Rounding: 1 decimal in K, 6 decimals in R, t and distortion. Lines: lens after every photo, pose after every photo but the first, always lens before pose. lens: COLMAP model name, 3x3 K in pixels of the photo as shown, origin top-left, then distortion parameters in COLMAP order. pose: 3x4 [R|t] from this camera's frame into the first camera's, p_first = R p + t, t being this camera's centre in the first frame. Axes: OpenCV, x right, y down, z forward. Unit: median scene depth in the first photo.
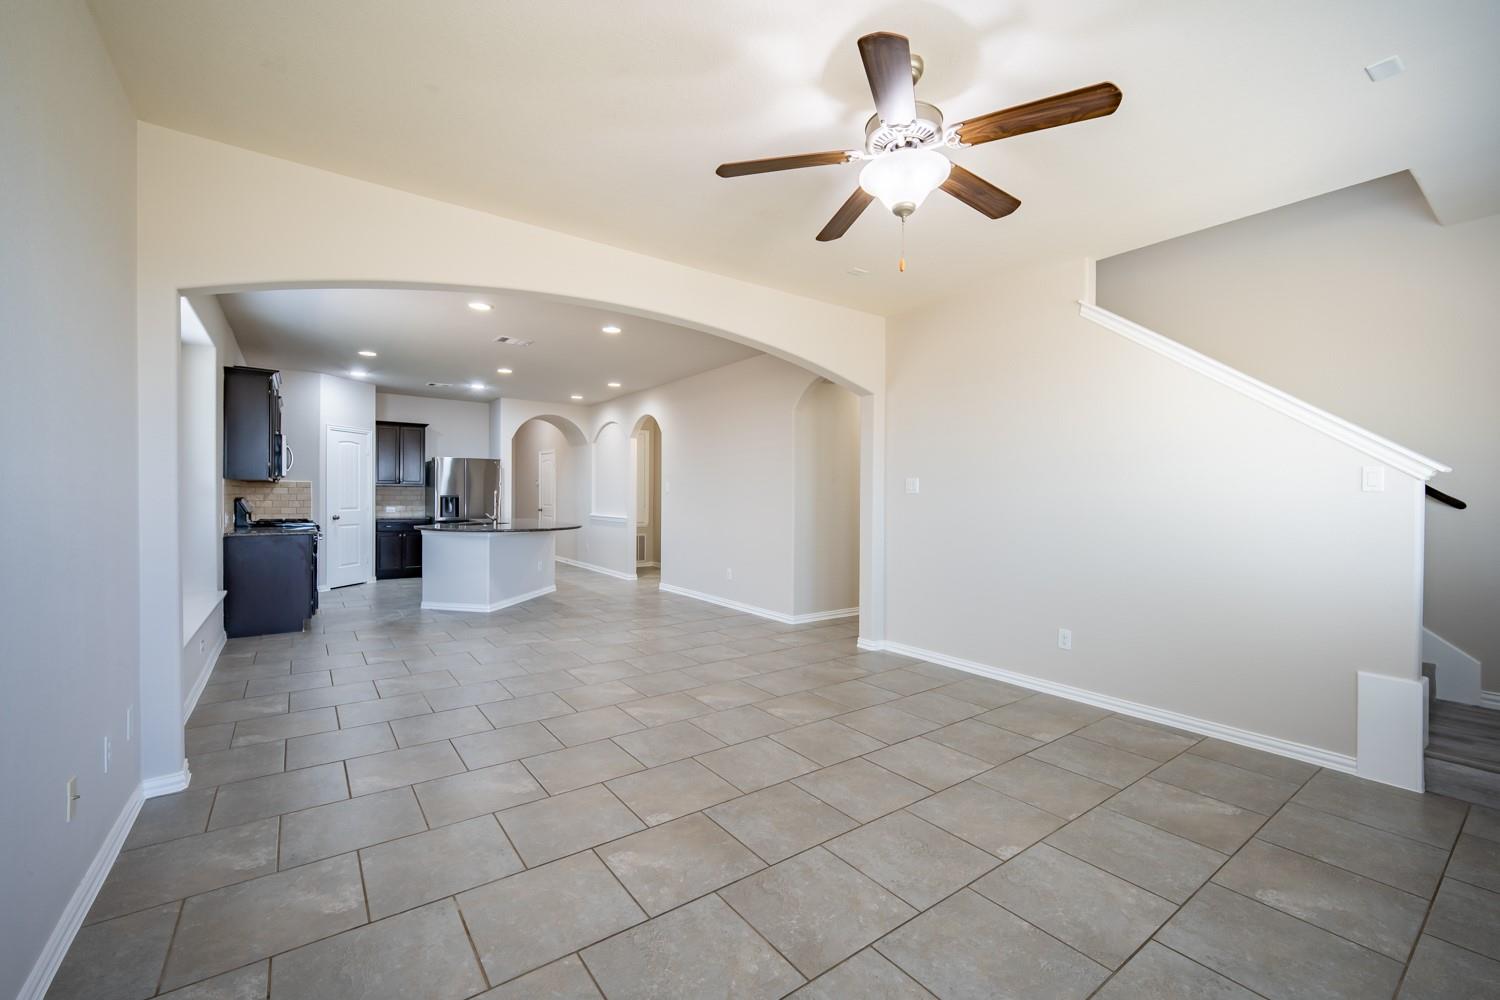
lens RADIAL K [[619.7, 0, 760.5], [0, 619.7, 501.2], [0, 0, 1]] dist [-0.001483, -0.003235]
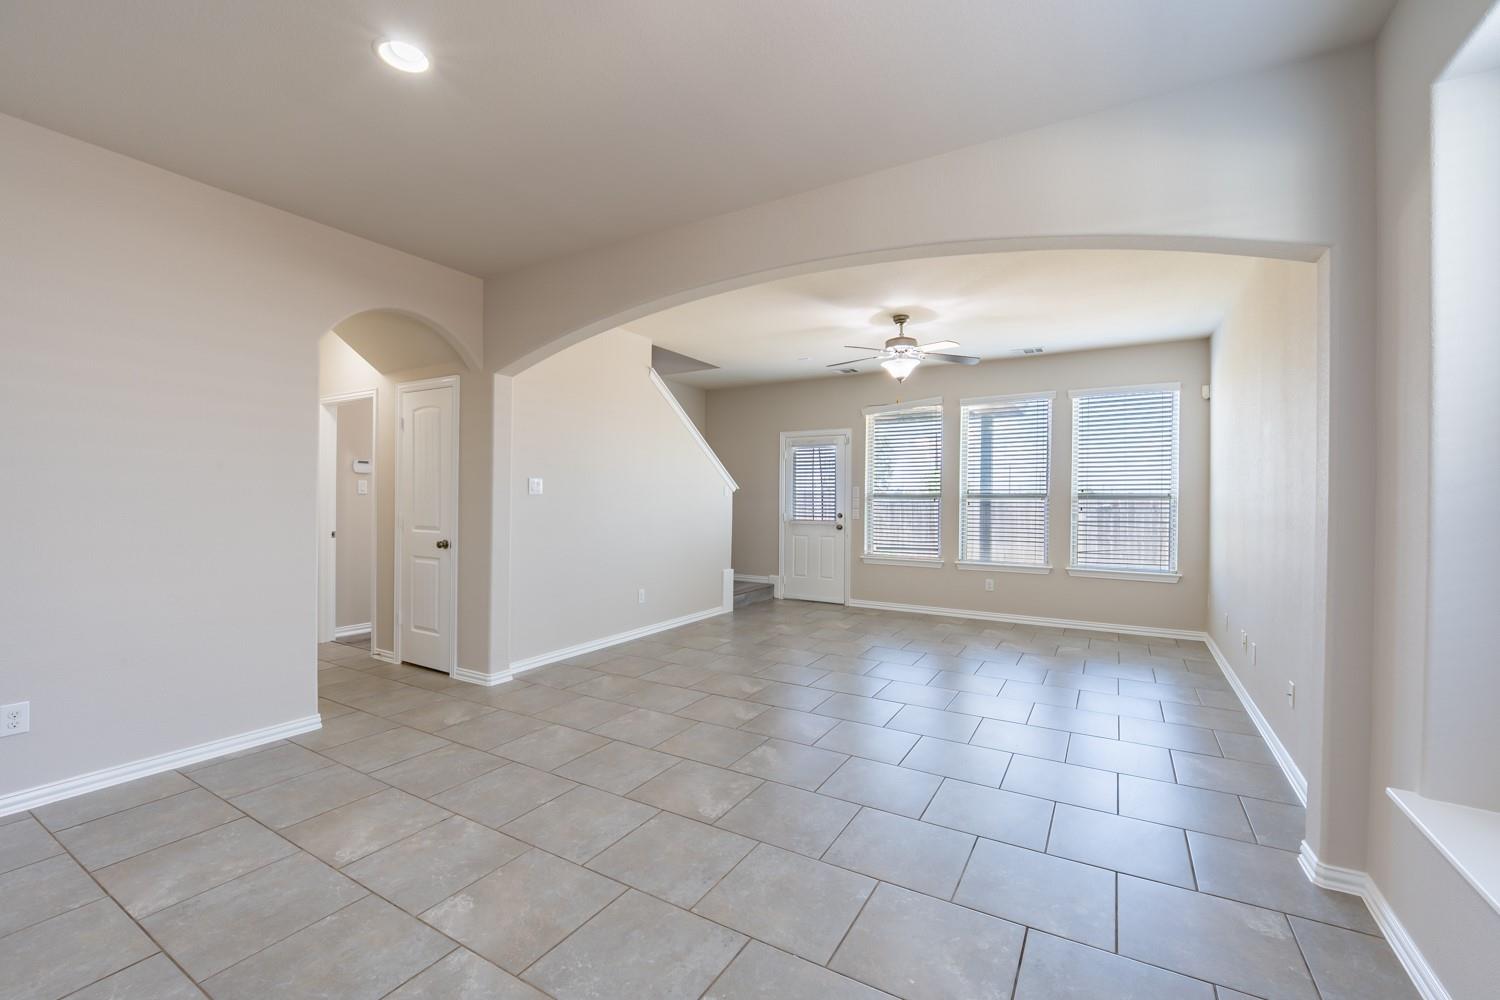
lens RADIAL K [[619.7, 0, 745.2], [0, 619.7, 501.2], [0, 0, 1]] dist [-0.001483, -0.003235]
pose [[-0.386341, -0.013291, 0.922260, -0.464000], [-0.002954, 0.999909, 0.013172, -0.009737], [-0.922351, 0.002364, -0.386345, 0.664751]]
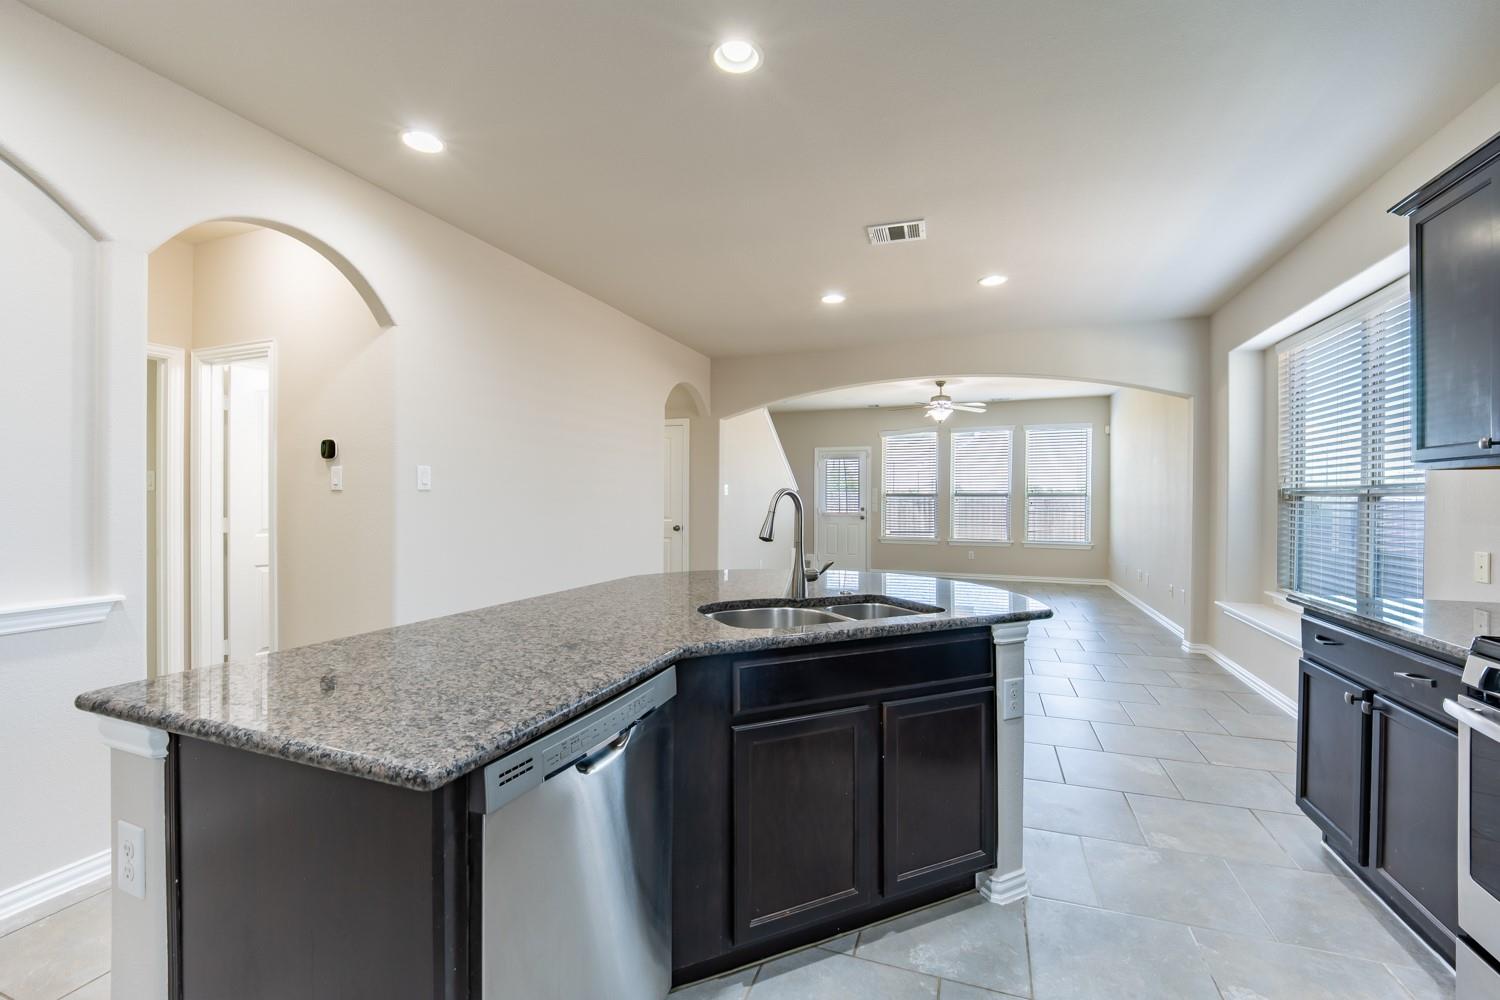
lens RADIAL K [[619.7, 0, 739.8], [0, 619.7, 498.4], [0, 0, 1]] dist [-0.001483, -0.003235]
pose [[-0.536317, -0.010312, 0.843954, -0.609879], [-0.000242, 0.999927, 0.012064, -0.014050], [-0.844017, 0.006266, -0.536280, 1.079766]]
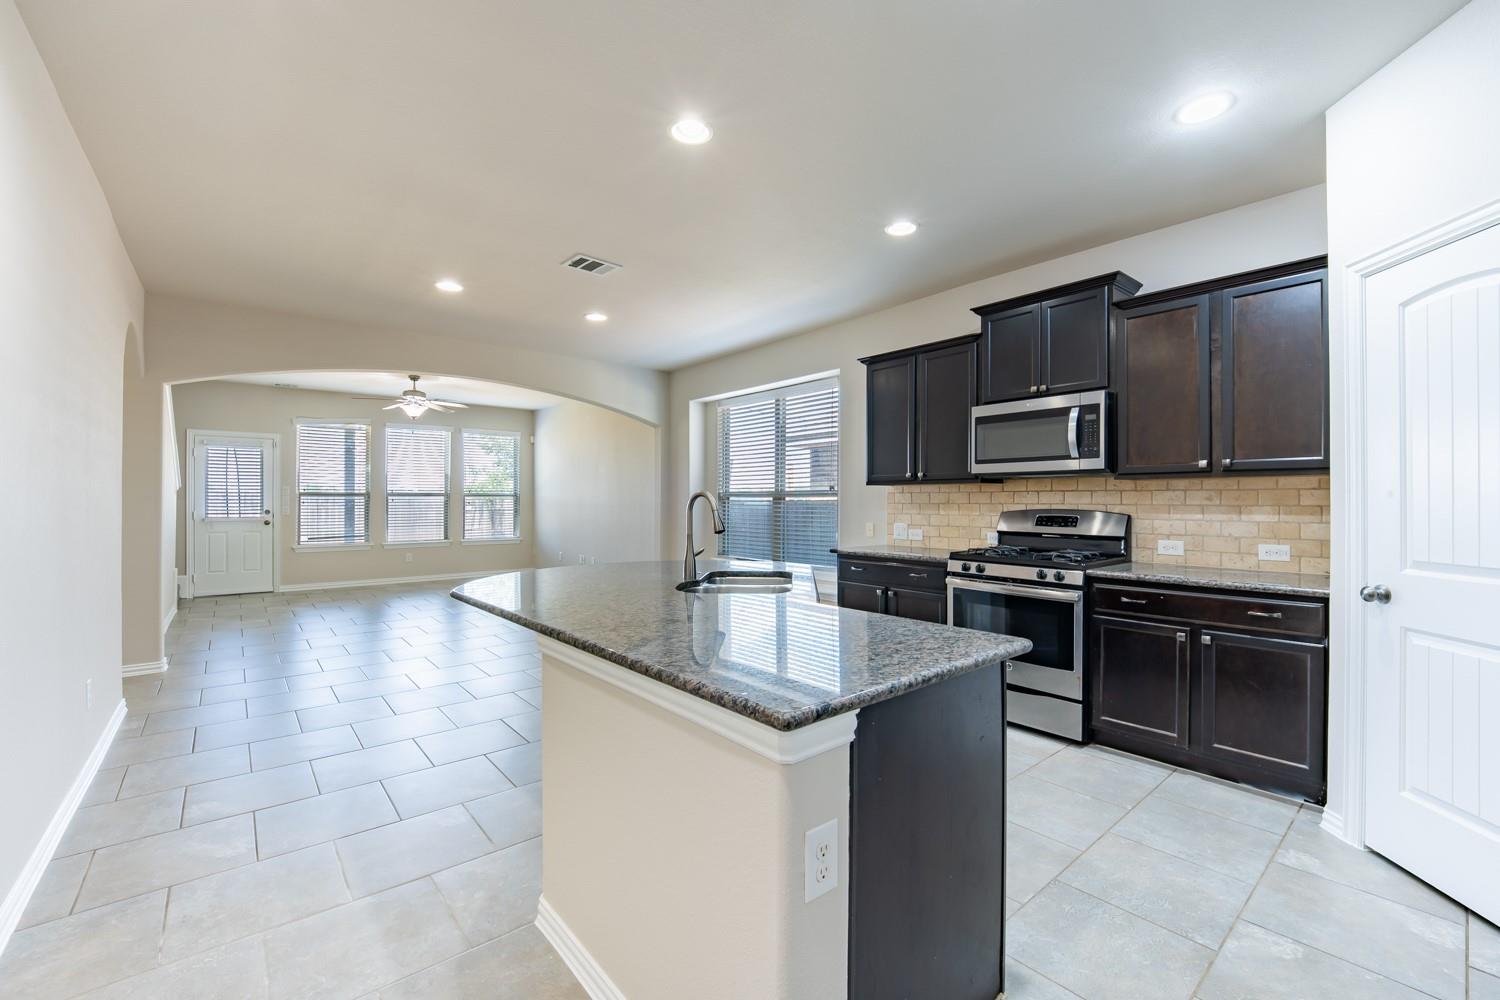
lens RADIAL K [[619.7, 0, 749.6], [0, 619.7, 497.0], [0, 0, 1]] dist [-0.001483, -0.003235]
pose [[-0.997914, -0.009371, -0.063867, -0.396791], [-0.009721, 0.999939, 0.005176, -0.014342], [0.063815, 0.005786, -0.997945, 1.255534]]
